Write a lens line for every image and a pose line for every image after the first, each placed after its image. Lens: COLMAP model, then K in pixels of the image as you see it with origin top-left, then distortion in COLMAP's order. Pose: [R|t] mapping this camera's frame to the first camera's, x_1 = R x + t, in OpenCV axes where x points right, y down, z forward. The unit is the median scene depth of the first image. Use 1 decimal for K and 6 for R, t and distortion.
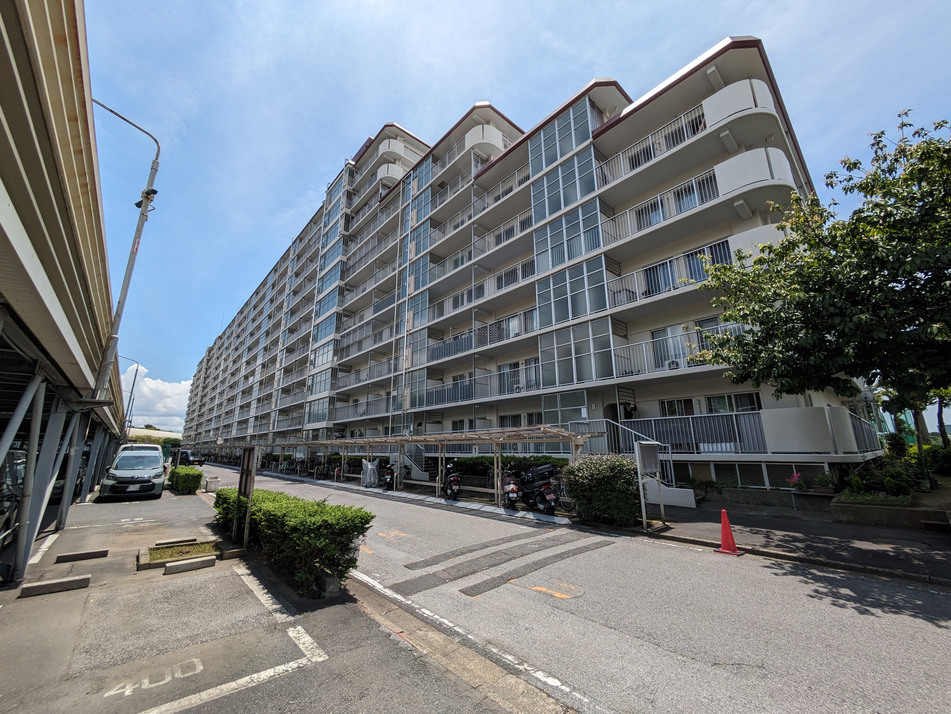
lens RADIAL K [[375.3, 0, 475.5], [0, 375.3, 357.0], [0, 0, 1]] dist [0.000127, 0.000645]
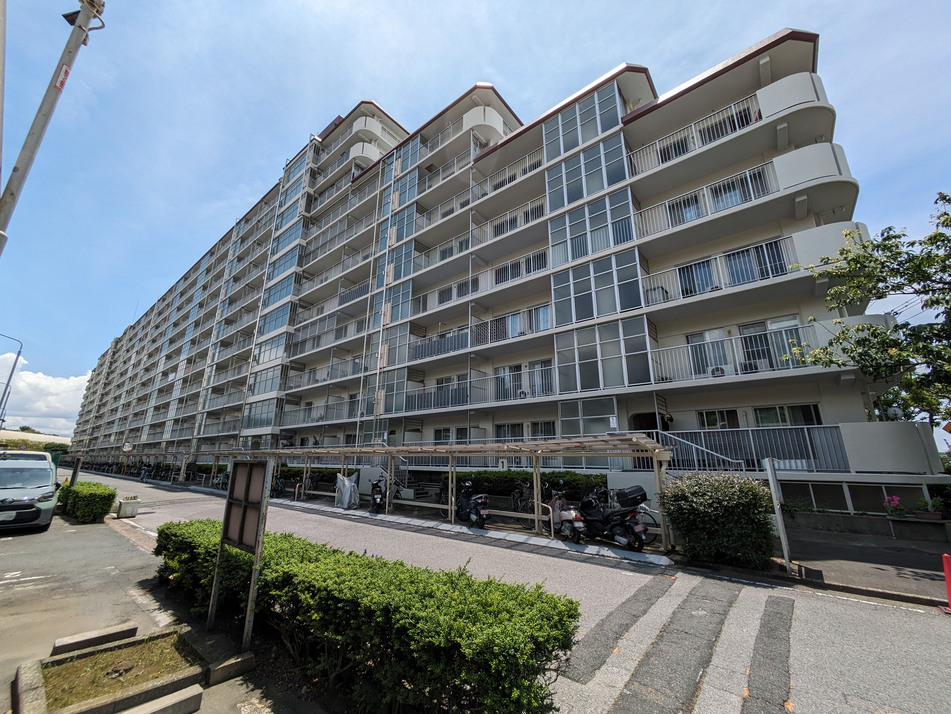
lens RADIAL K [[375.3, 0, 475.5], [0, 375.3, 357.0], [0, 0, 1]] dist [0.000127, 0.000645]
pose [[0.987165, 0.053662, 0.150416, -0.124055], [-0.049253, 0.998245, -0.032891, 0.029248], [-0.151917, 0.025060, 0.988075, 0.128702]]
